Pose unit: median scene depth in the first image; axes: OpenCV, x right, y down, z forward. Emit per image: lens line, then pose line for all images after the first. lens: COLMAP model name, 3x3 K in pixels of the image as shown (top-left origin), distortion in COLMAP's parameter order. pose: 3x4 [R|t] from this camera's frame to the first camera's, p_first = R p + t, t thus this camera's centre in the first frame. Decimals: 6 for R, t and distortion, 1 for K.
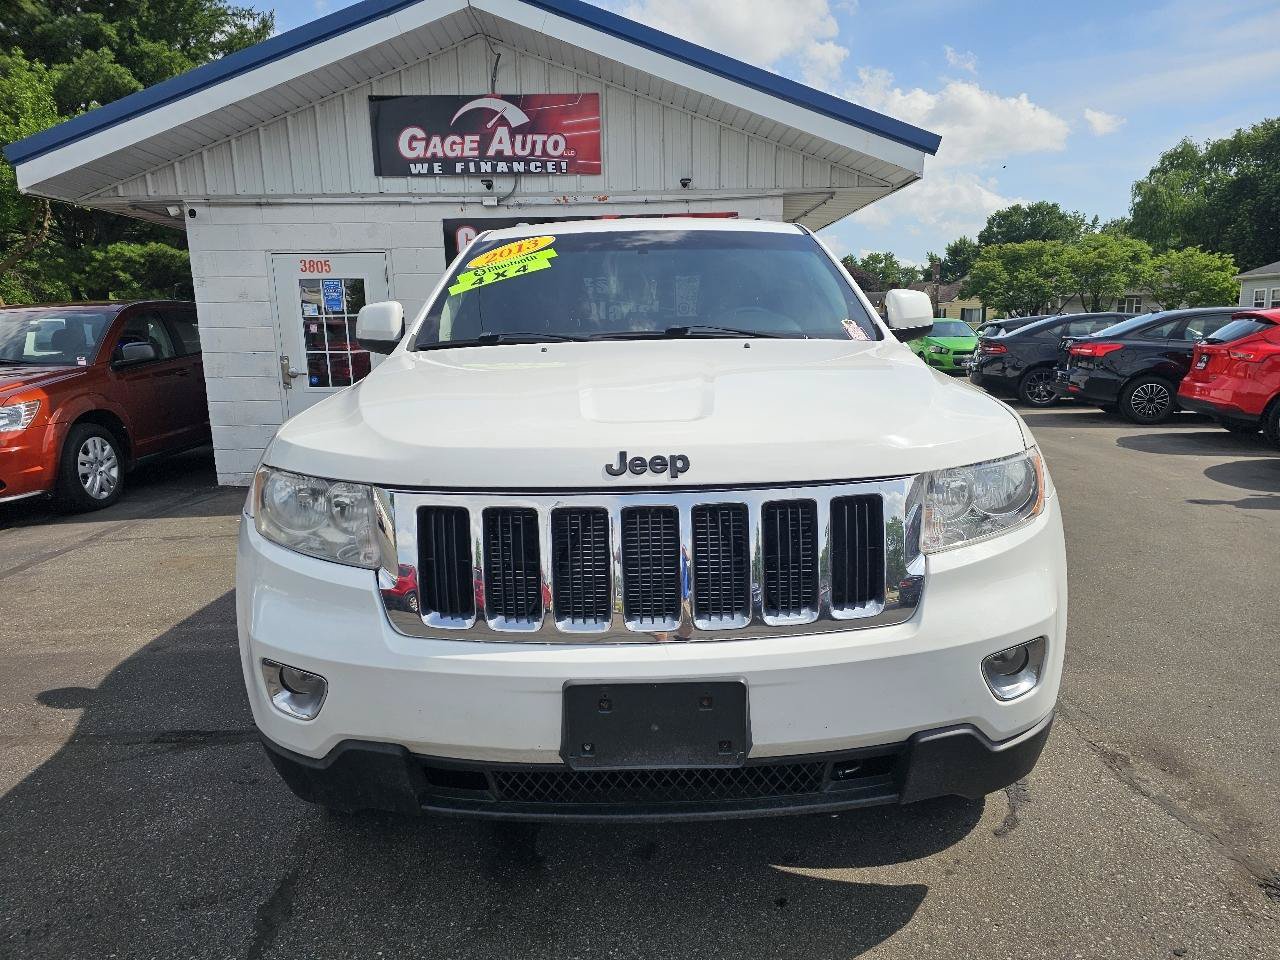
lens RADIAL K [[860.4, 0, 642.3], [0, 860.4, 484.2], [0, 0, 1]] dist [0.057273, -0.048918]
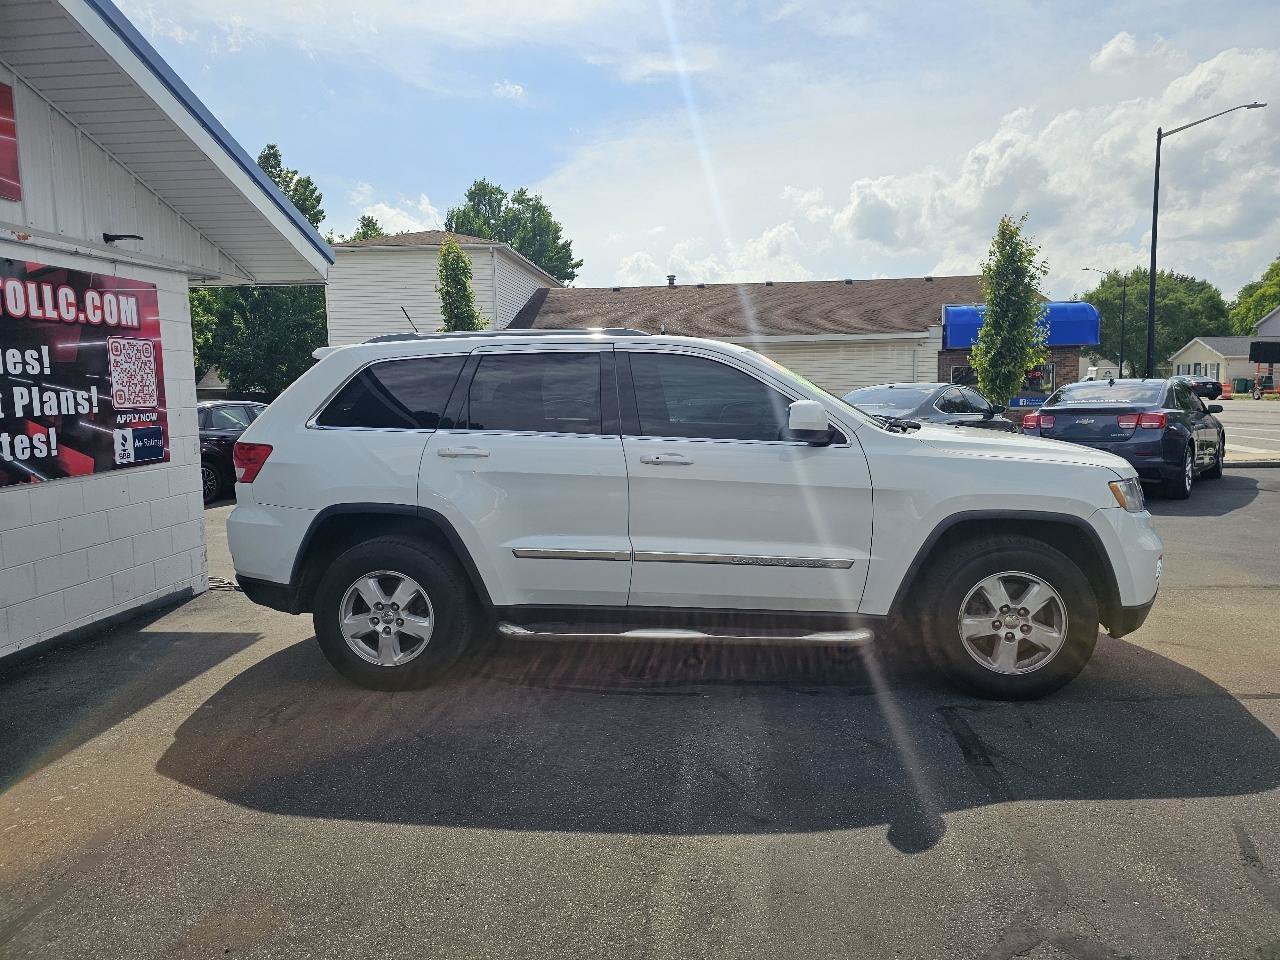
lens RADIAL K [[860.4, 0, 640.9], [0, 860.4, 452.8], [0, 0, 1]] dist [0.057273, -0.048918]
pose [[0.100176, -0.052154, 0.993602, -0.708899], [0.186941, 0.981827, 0.032688, -0.100802], [-0.977250, 0.182470, 0.108106, 0.505489]]
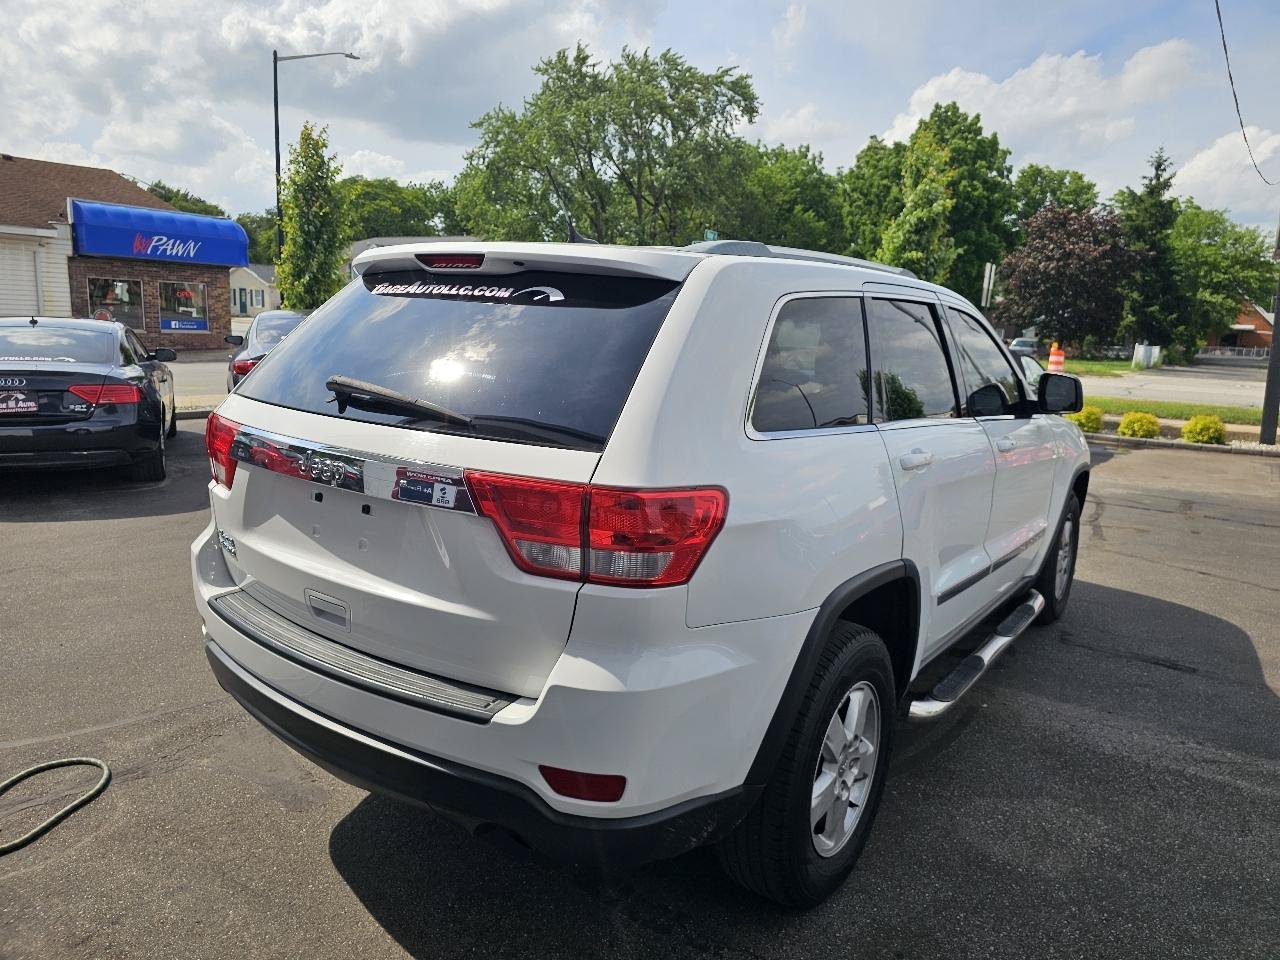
lens RADIAL K [[860.4, 0, 649.2], [0, 860.4, 477.2], [0, 0, 1]] dist [0.057273, -0.048918]
pose [[-0.813975, -0.115671, 0.569267, -0.246348], [0.075204, 0.950744, 0.300716, -0.217435], [-0.576012, 0.287586, -0.765183, 1.040946]]
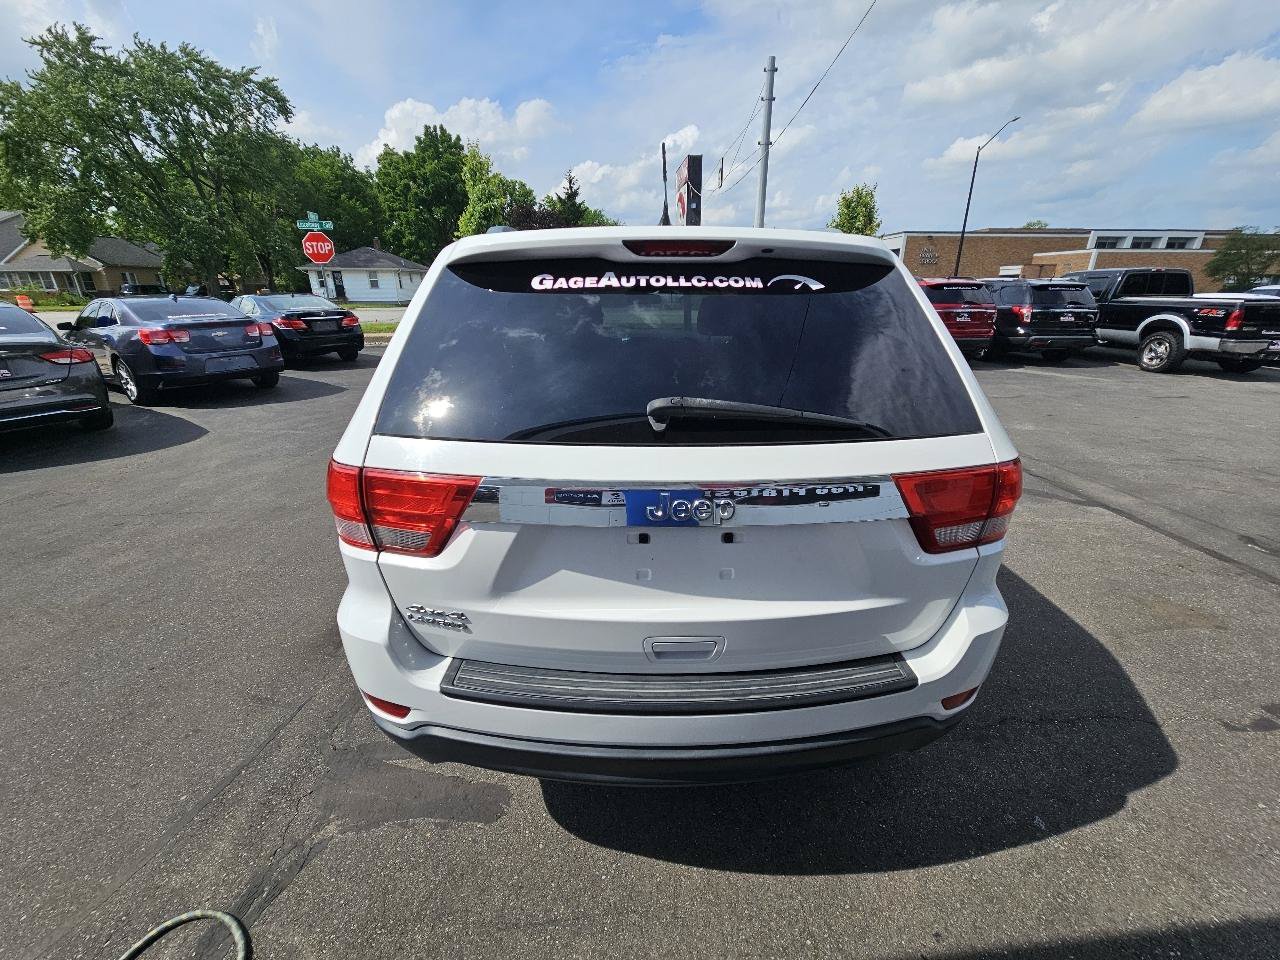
lens RADIAL K [[522.3, 0, 642.5], [0, 522.3, 477.6], [0, 0, 1]] dist [-0.002500, -0.000270]
pose [[-0.999295, 0.032178, -0.019336, 0.019024], [0.018194, 0.865653, 0.500313, -0.224053], [0.032837, 0.499609, -0.865629, 1.006607]]
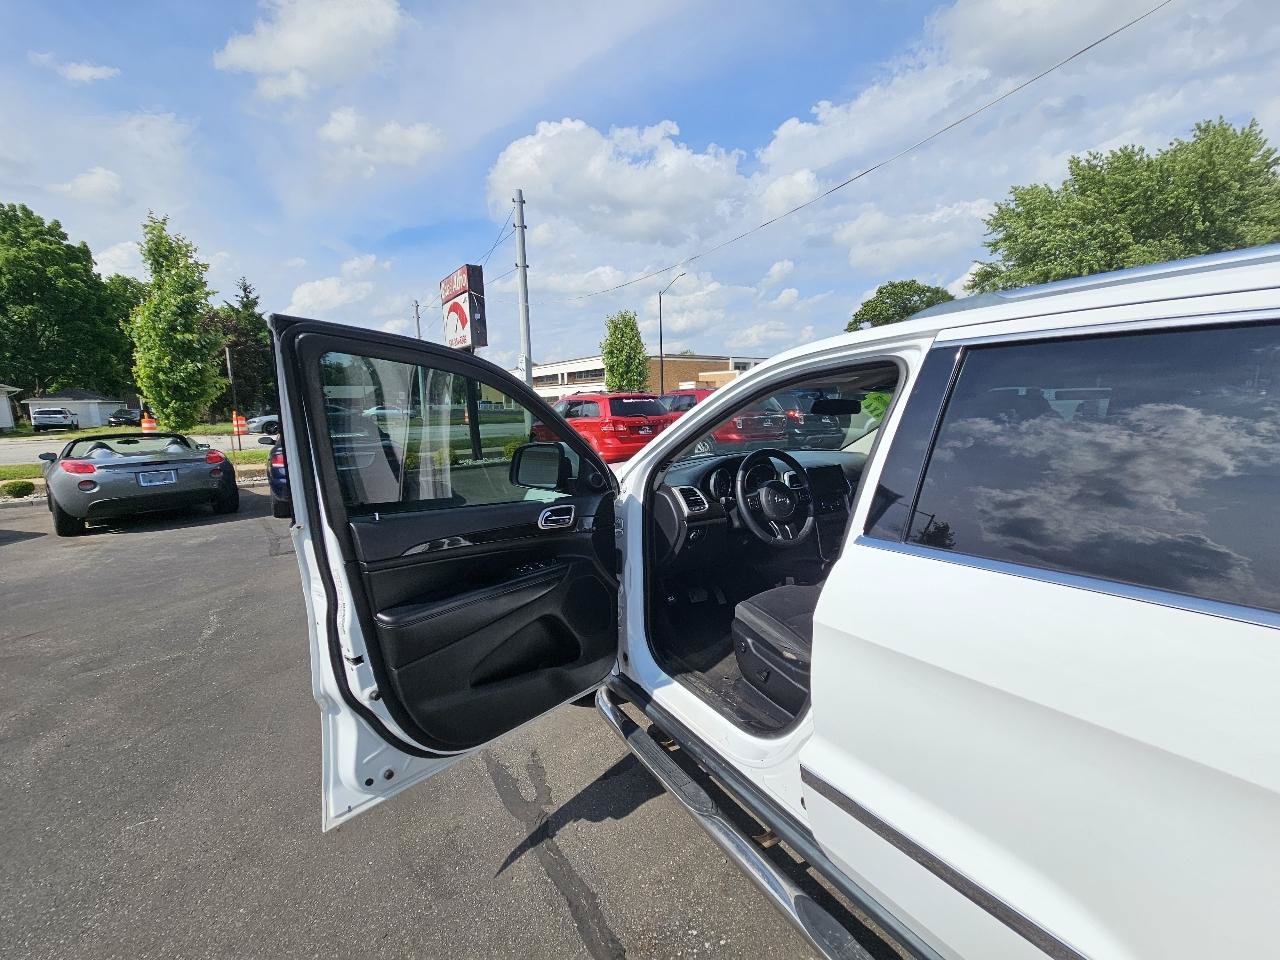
lens RADIAL K [[522.3, 0, 636.3], [0, 522.3, 482.2], [0, 0, 1]] dist [-0.002500, -0.000270]
pose [[-0.849172, 0.120542, -0.514176, 0.268086], [-0.053425, 0.949001, 0.310713, -0.167483], [0.525408, 0.291318, -0.799425, 0.668408]]
